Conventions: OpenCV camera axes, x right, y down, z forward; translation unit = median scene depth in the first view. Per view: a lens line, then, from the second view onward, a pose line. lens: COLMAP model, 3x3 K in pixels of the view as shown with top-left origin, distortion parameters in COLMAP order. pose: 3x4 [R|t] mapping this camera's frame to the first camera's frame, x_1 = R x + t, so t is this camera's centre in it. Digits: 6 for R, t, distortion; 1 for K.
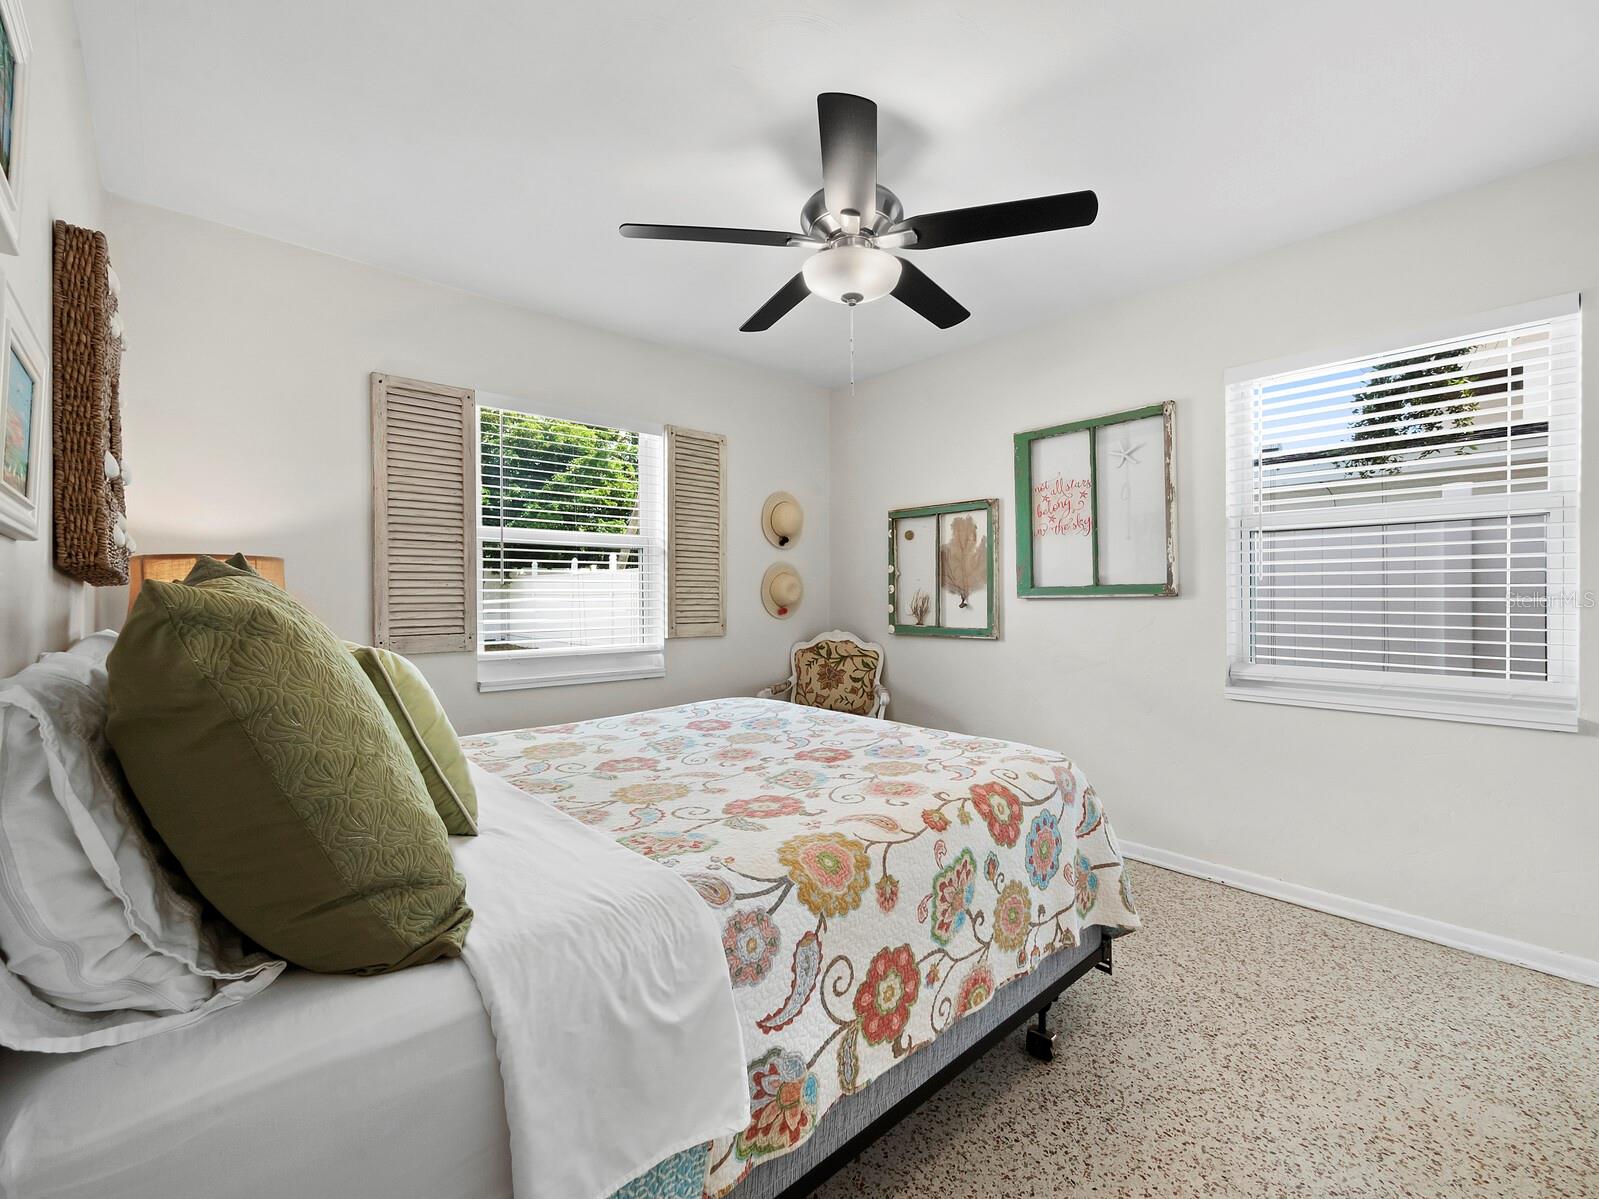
lens RADIAL K [[679.7, 0, 790.6], [0, 679.7, 599.6], [0, 0, 1]] dist [0.000251, 0.000067]
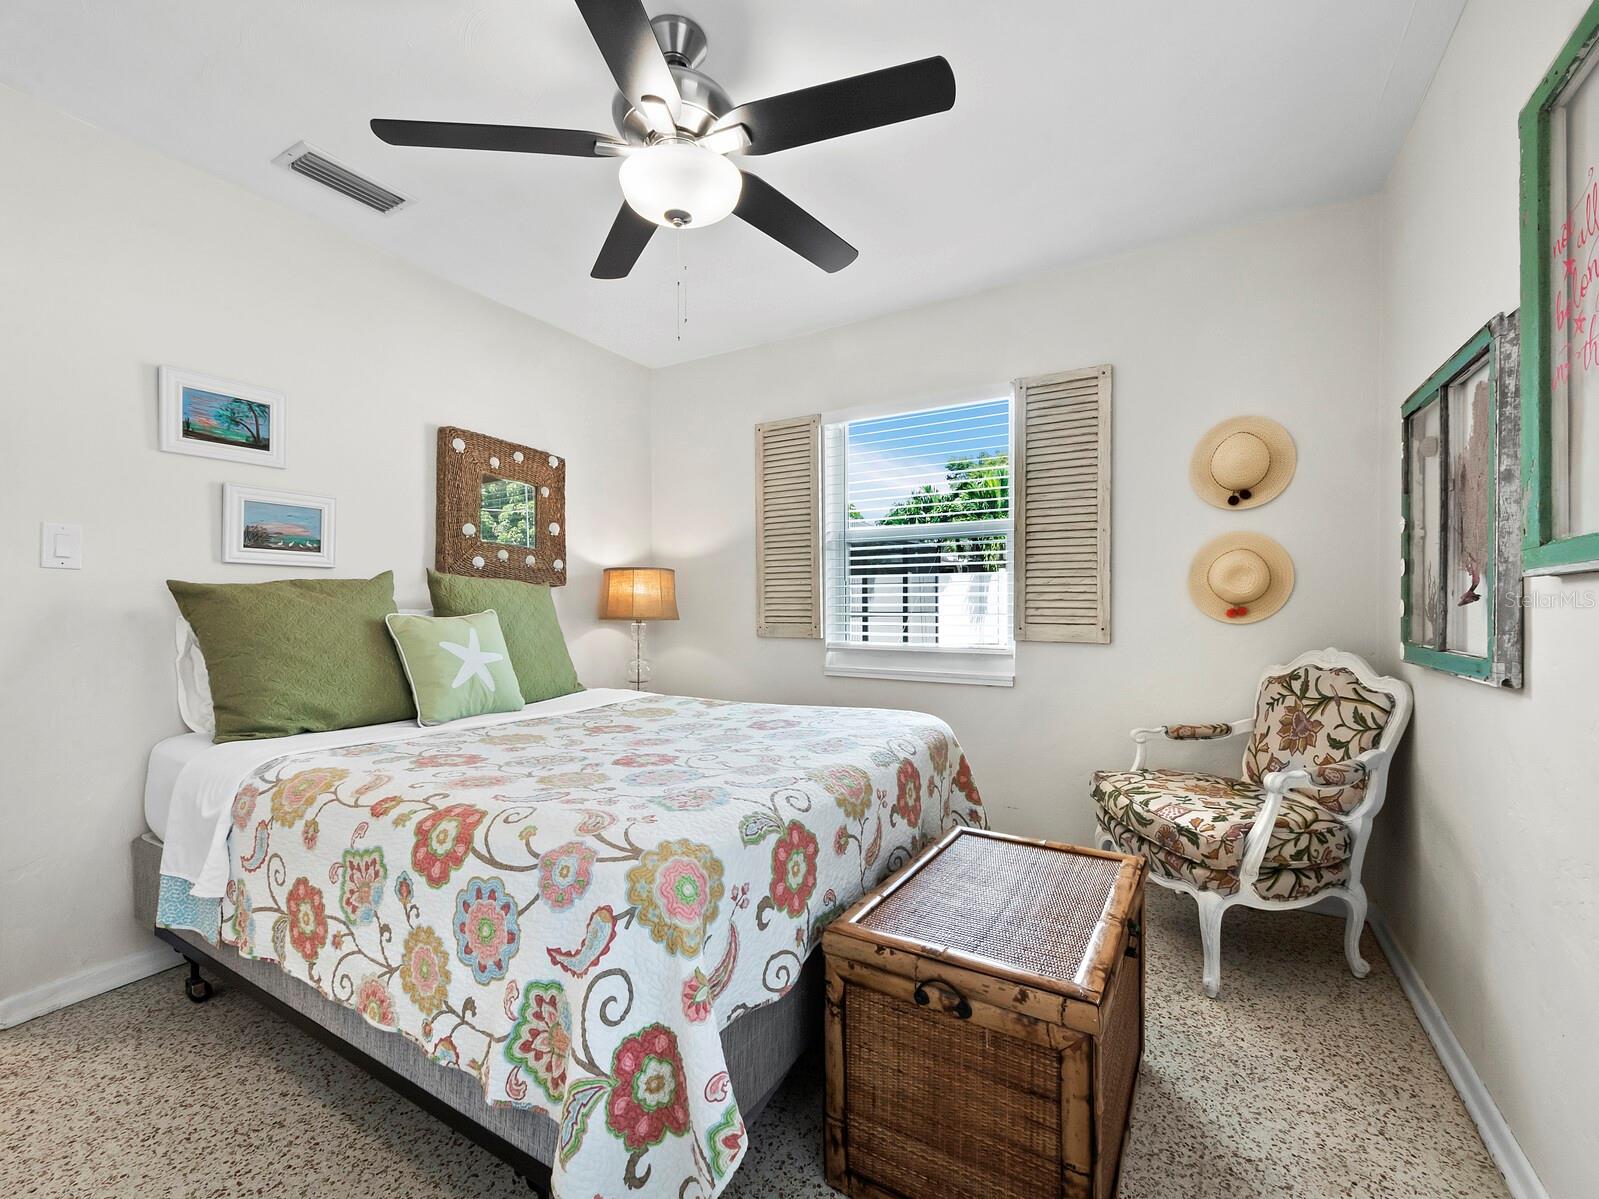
lens RADIAL K [[679.7, 0, 790.6], [0, 679.7, 599.6], [0, 0, 1]] dist [0.000251, 0.000067]
pose [[0.309502, -0.000580, -0.950899, 0.684288], [-0.002939, 0.999994, -0.001566, 0.012713], [0.950894, 0.003280, 0.309499, 0.644163]]
